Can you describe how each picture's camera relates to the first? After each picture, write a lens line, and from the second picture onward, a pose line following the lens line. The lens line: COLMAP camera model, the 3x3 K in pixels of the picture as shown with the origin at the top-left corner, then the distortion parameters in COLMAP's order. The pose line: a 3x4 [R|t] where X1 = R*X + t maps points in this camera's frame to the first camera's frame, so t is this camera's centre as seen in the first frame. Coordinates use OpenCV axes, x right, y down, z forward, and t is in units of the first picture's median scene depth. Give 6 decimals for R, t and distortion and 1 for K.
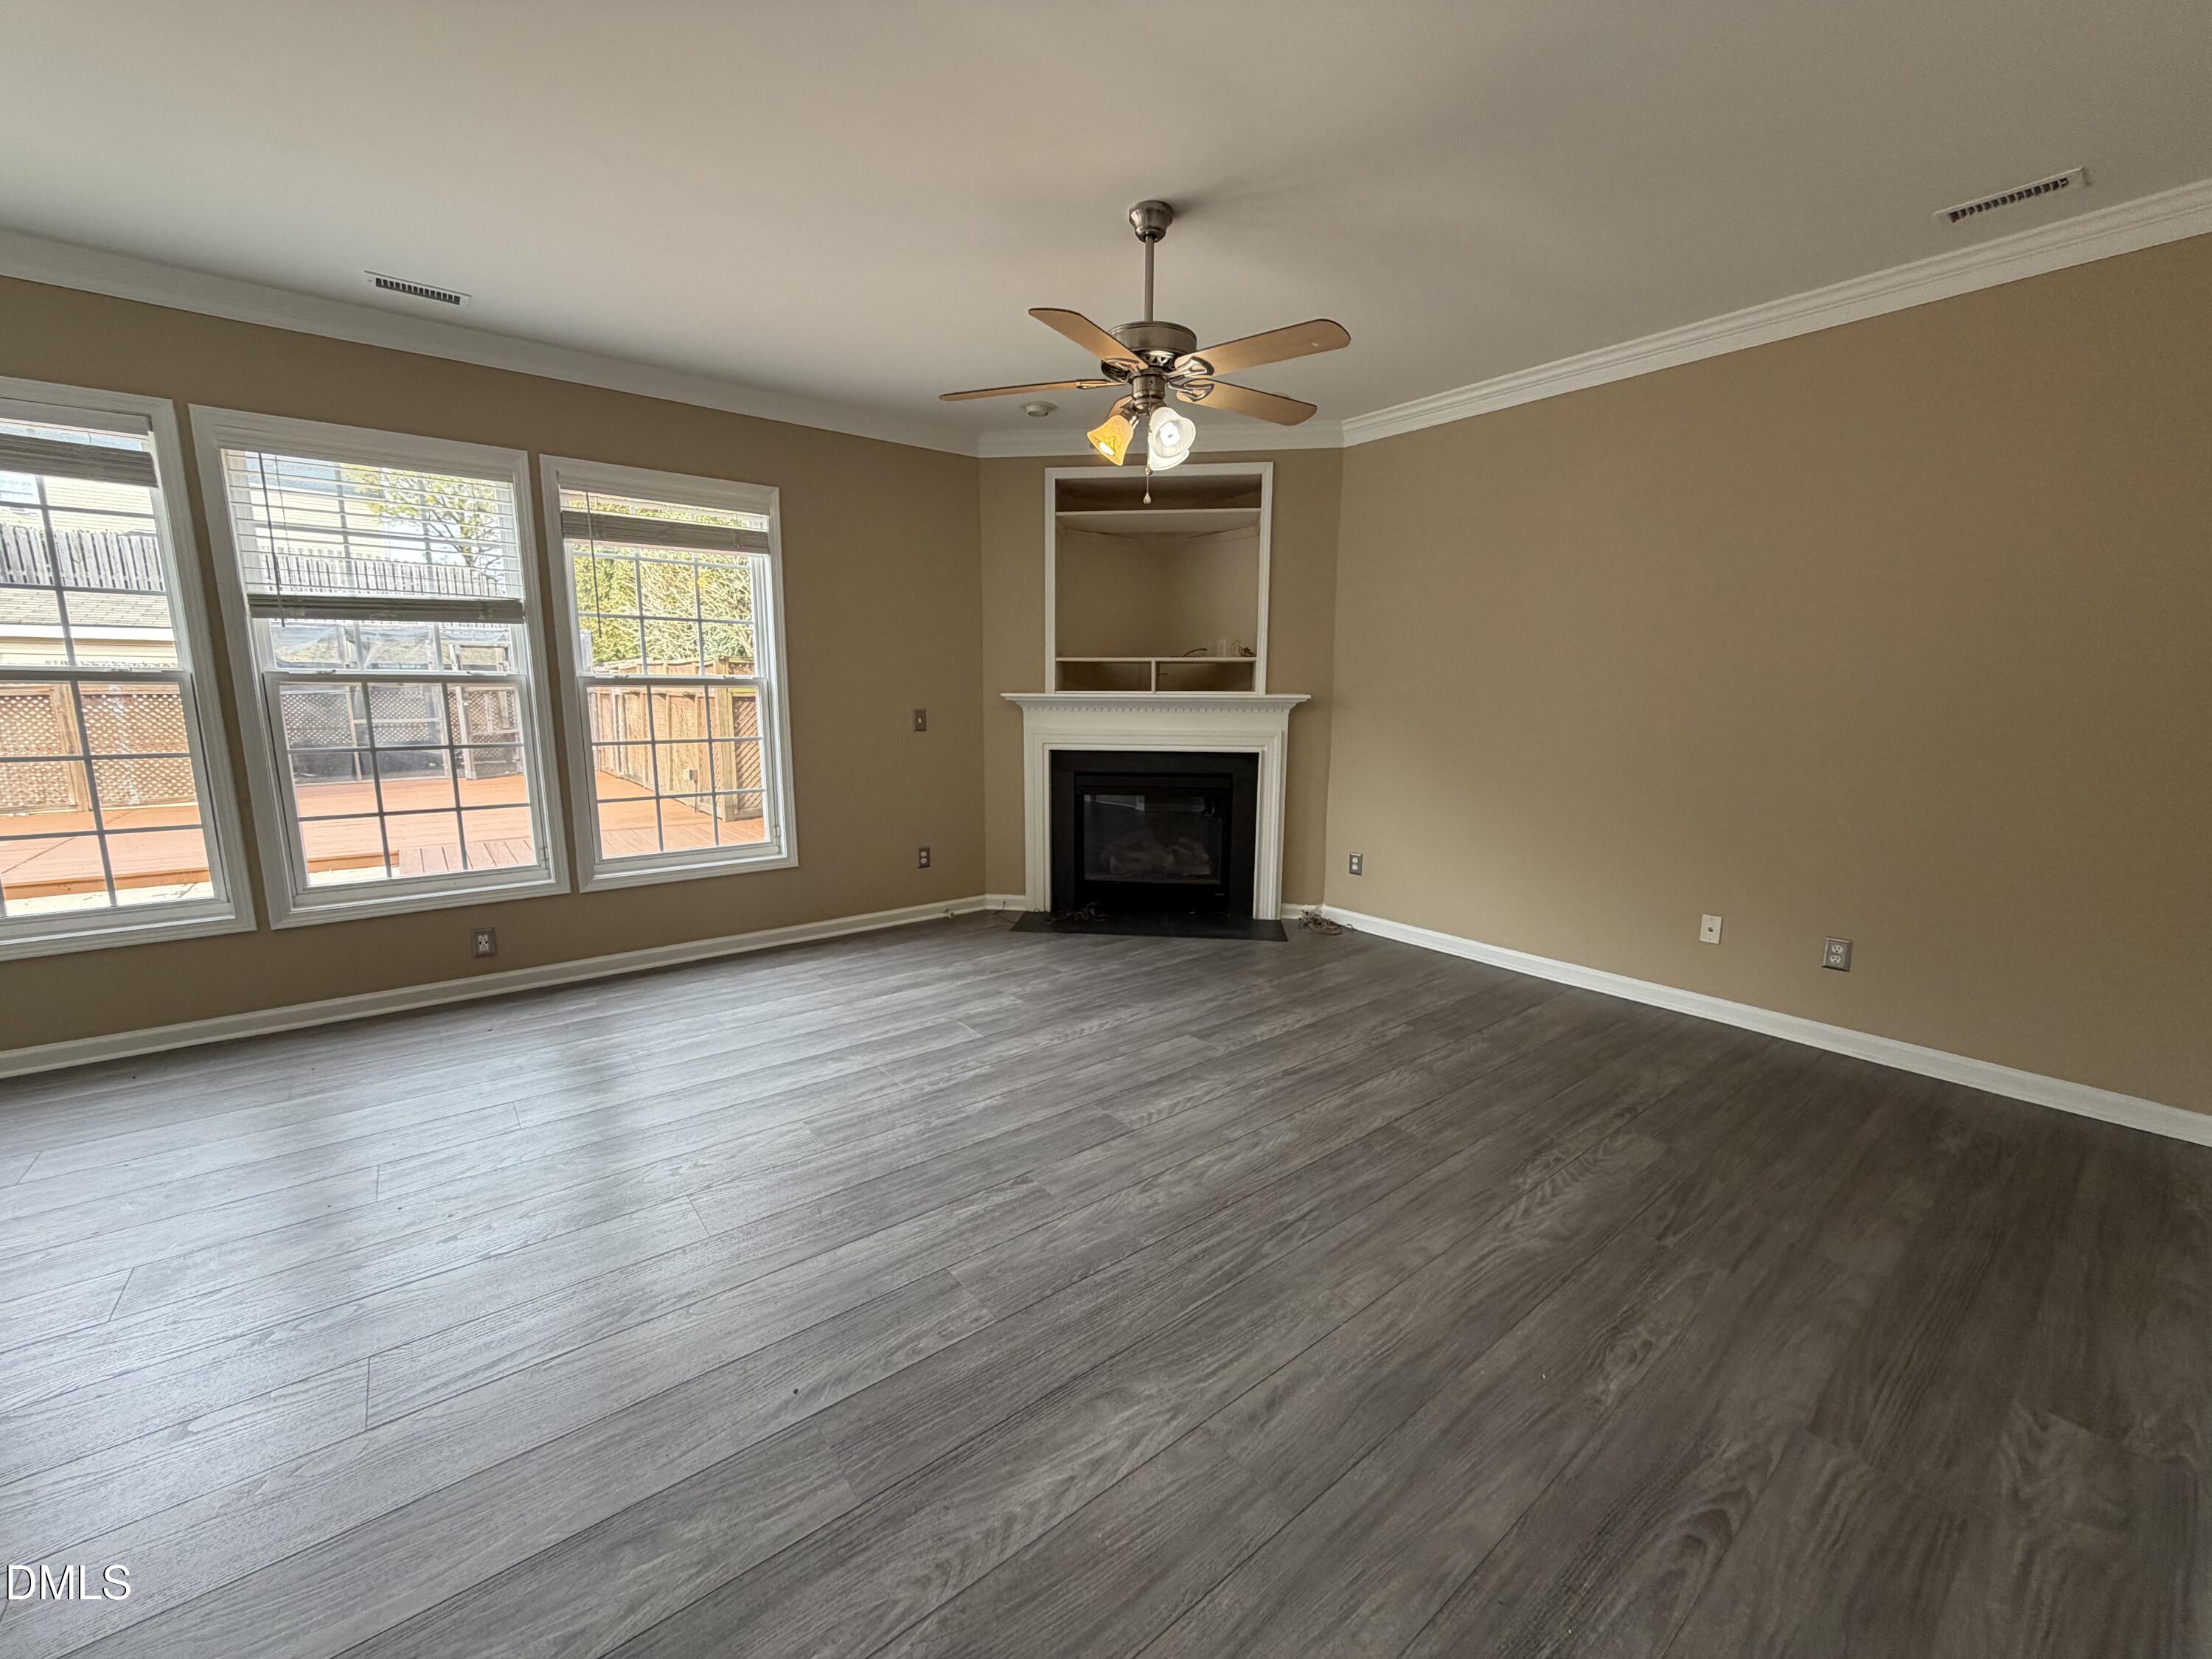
lens RADIAL K [[880.1, 0, 1105.3], [0, 880.1, 838.2], [0, 0, 1]] dist [-0.000440, -0.000157]
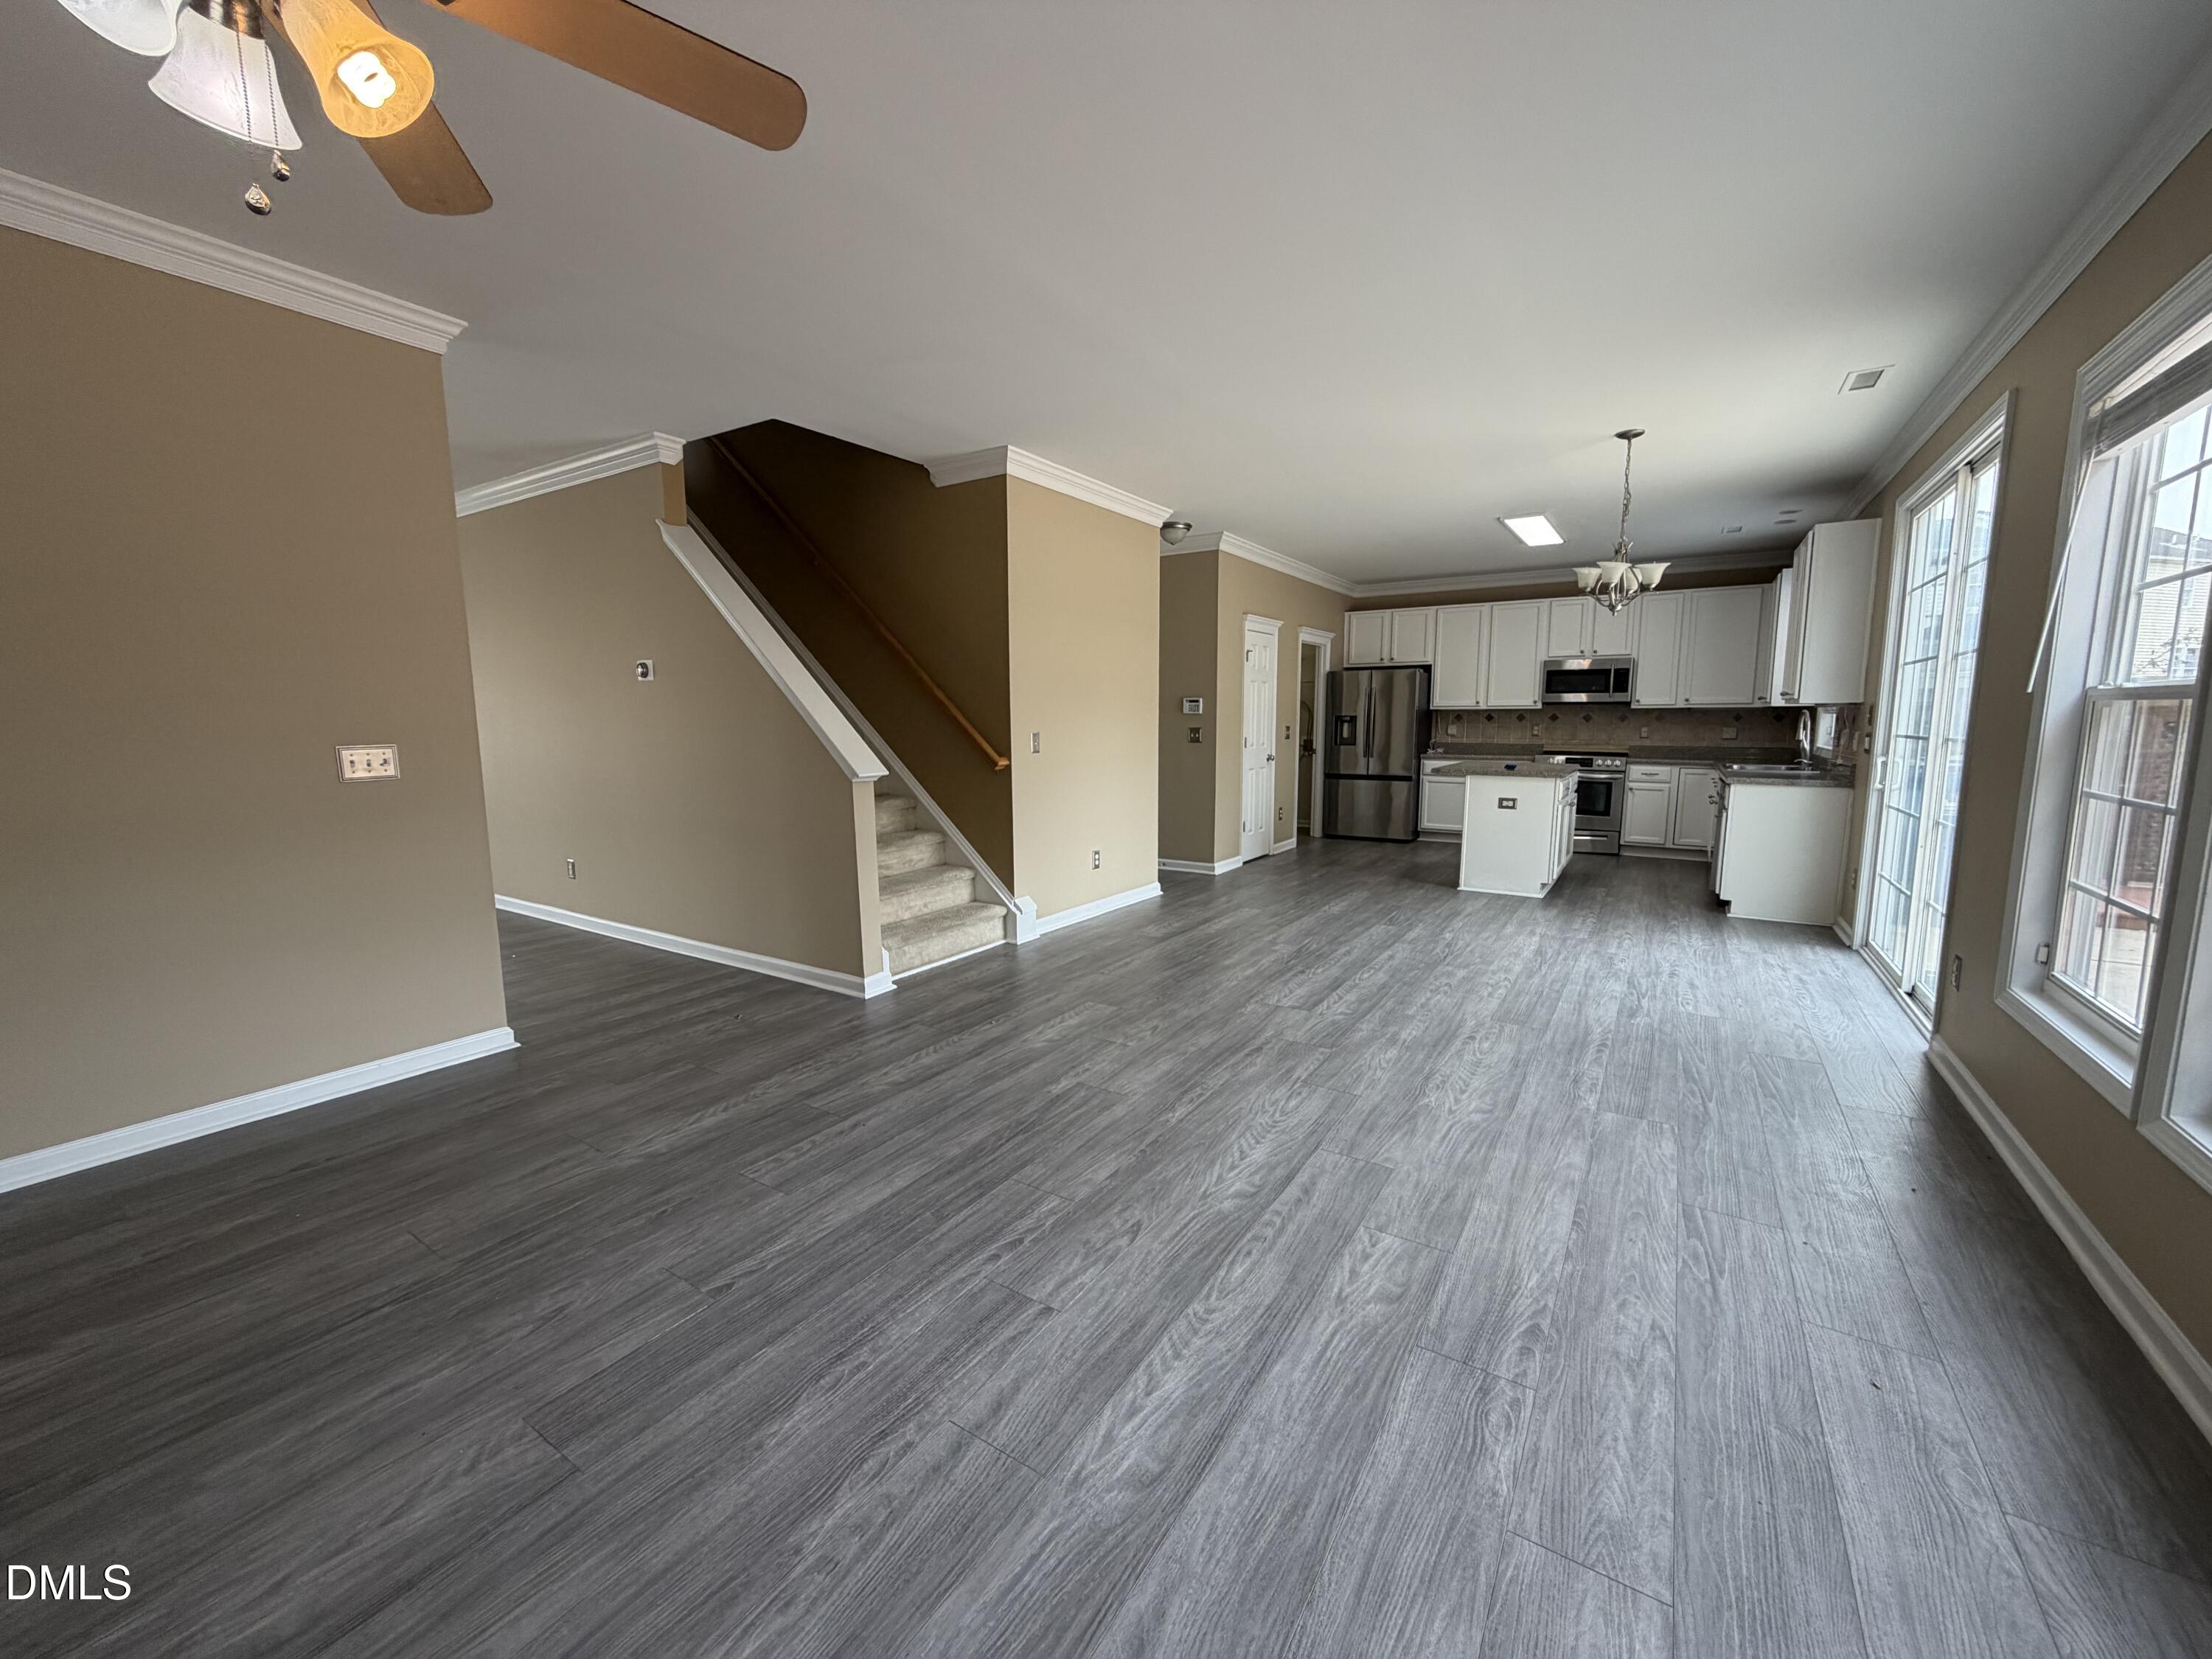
lens RADIAL K [[880.1, 0, 1108.9], [0, 880.1, 827.9], [0, 0, 1]] dist [-0.000440, -0.000157]
pose [[-0.947189, 0.037490, -0.318478, -0.174652], [-0.058660, 0.956129, 0.287013, -0.265377], [0.315266, 0.290537, -0.903435, 1.576510]]
